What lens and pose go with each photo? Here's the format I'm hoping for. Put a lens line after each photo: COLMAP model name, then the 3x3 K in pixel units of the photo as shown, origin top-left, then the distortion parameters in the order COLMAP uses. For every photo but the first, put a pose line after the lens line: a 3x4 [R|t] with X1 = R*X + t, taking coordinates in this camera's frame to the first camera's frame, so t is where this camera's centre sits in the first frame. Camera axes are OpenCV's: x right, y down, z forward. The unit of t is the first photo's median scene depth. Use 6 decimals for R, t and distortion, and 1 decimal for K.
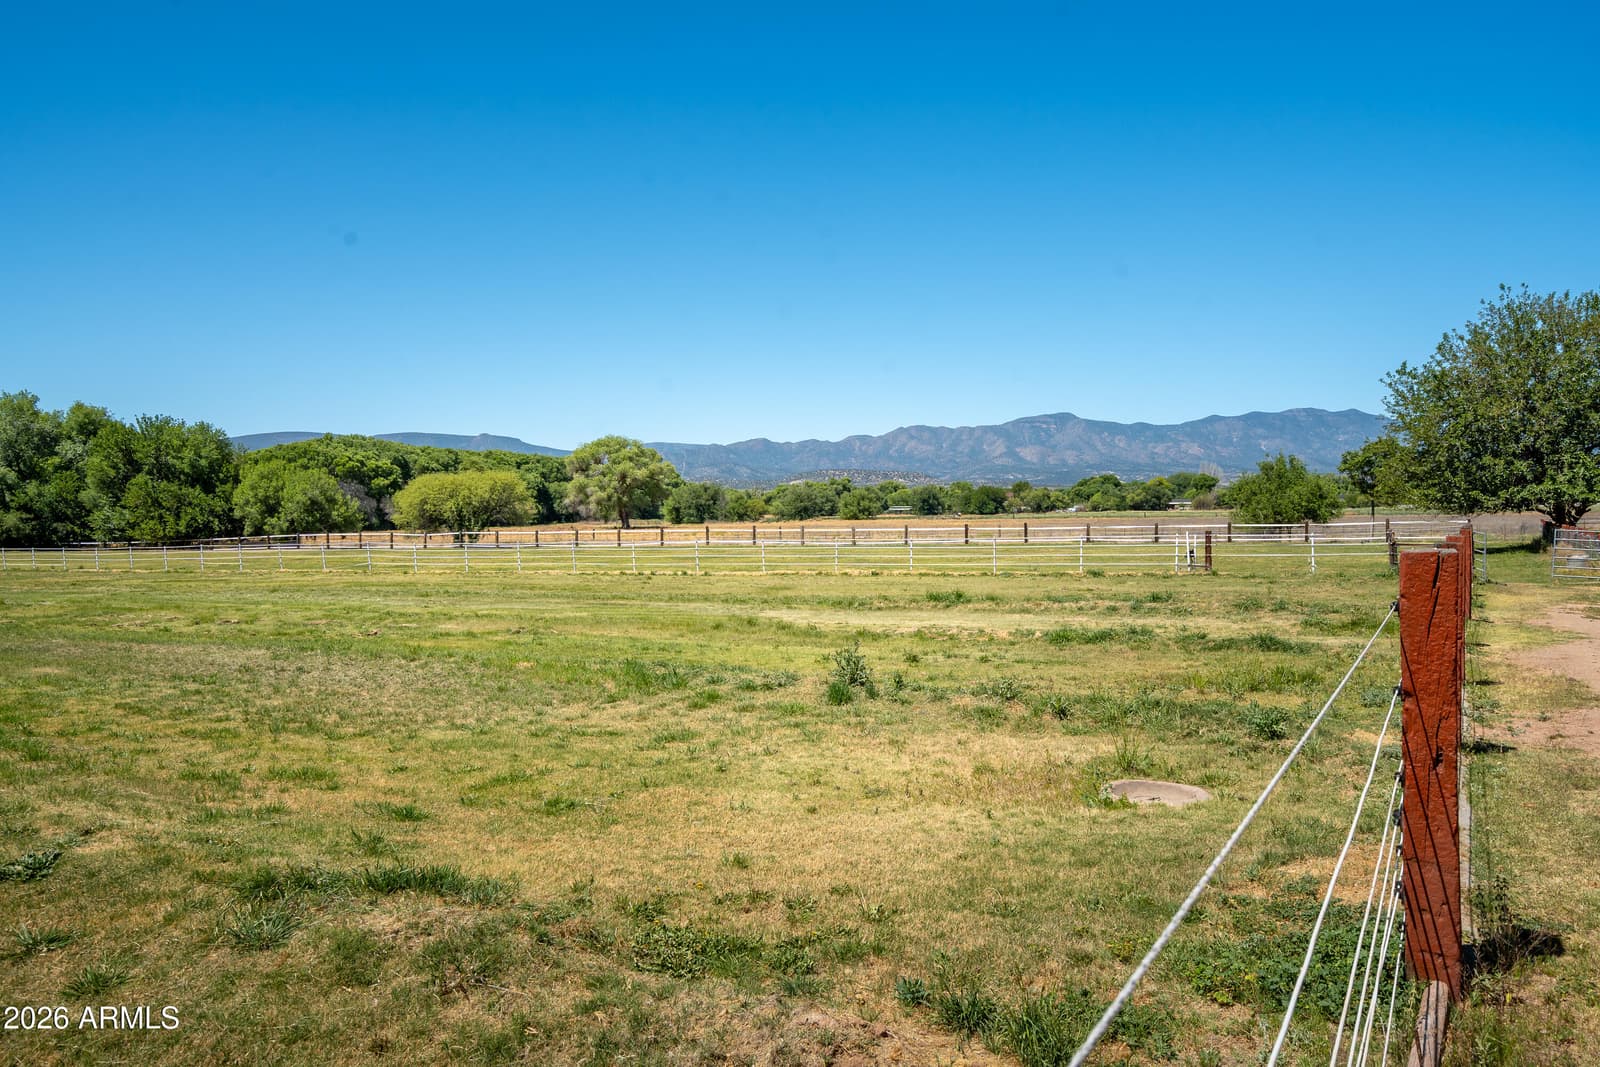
lens RADIAL K [[1177.1, 0, 800.0], [0, 1177.1, 533.5], [0, 0, 1]] dist [0.004979, 0.003999]
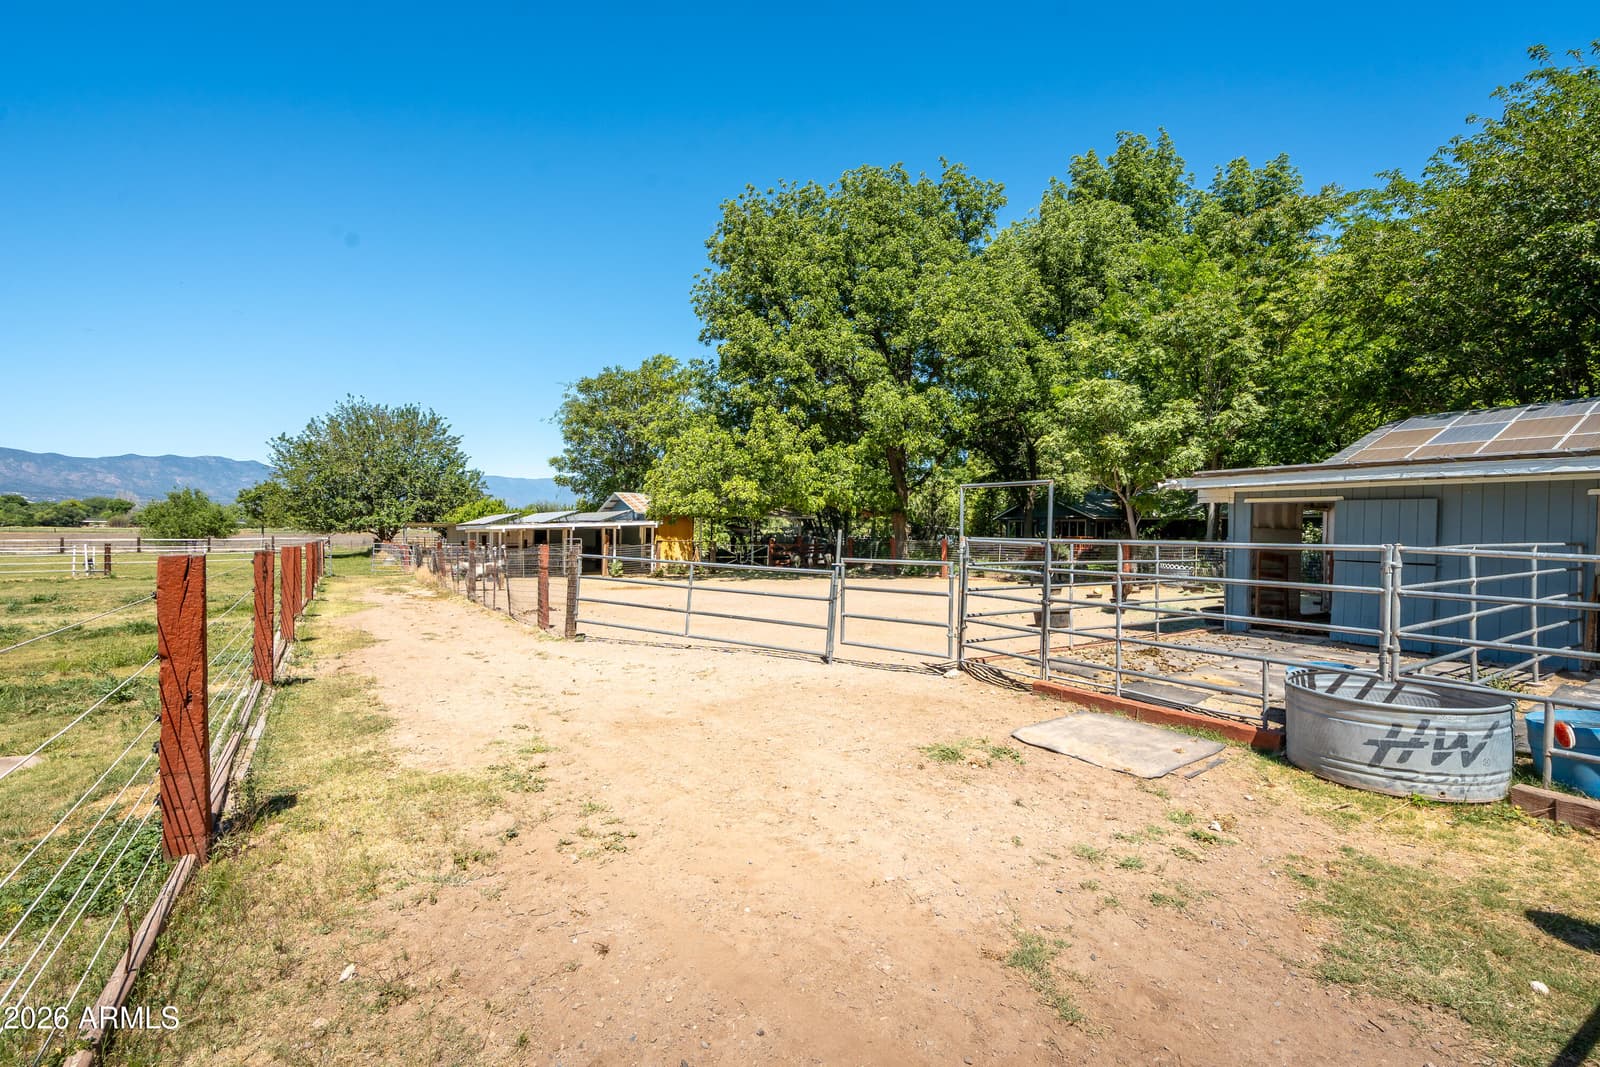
lens RADIAL K [[712.9, 0, 793.1], [0, 712.9, 542.5], [0, 0, 1]] dist [-0.001778, 0.000163]
pose [[0.465953, 0.003540, 0.884803, 0.009721], [0.000608, 0.999990, -0.004321, 0.000345], [-0.884809, 0.002551, 0.465946, -0.004562]]
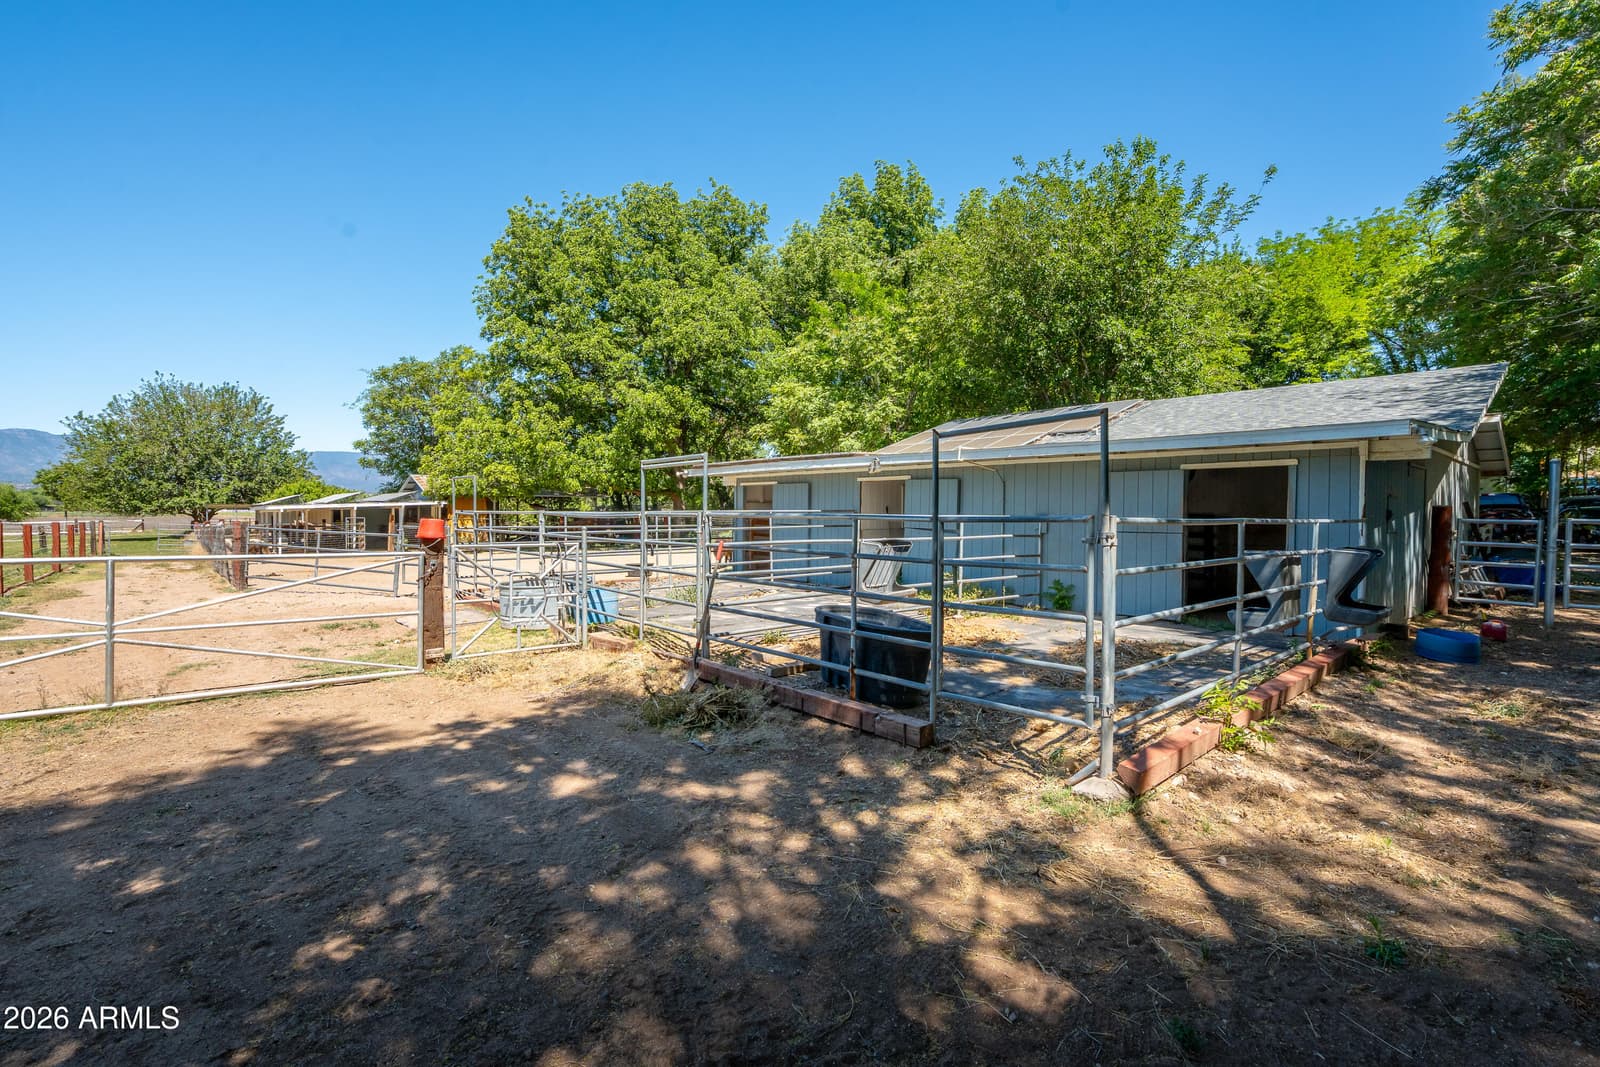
lens RADIAL K [[721.5, 0, 800.0], [0, 721.5, 533.5], [0, 0, 1]] dist [-0.001883, -0.000060]
pose [[0.340675, -0.017038, 0.940027, -0.026934], [0.011426, 0.999837, 0.013981, 0.004147], [-0.940112, 0.005978, 0.340814, -0.155326]]
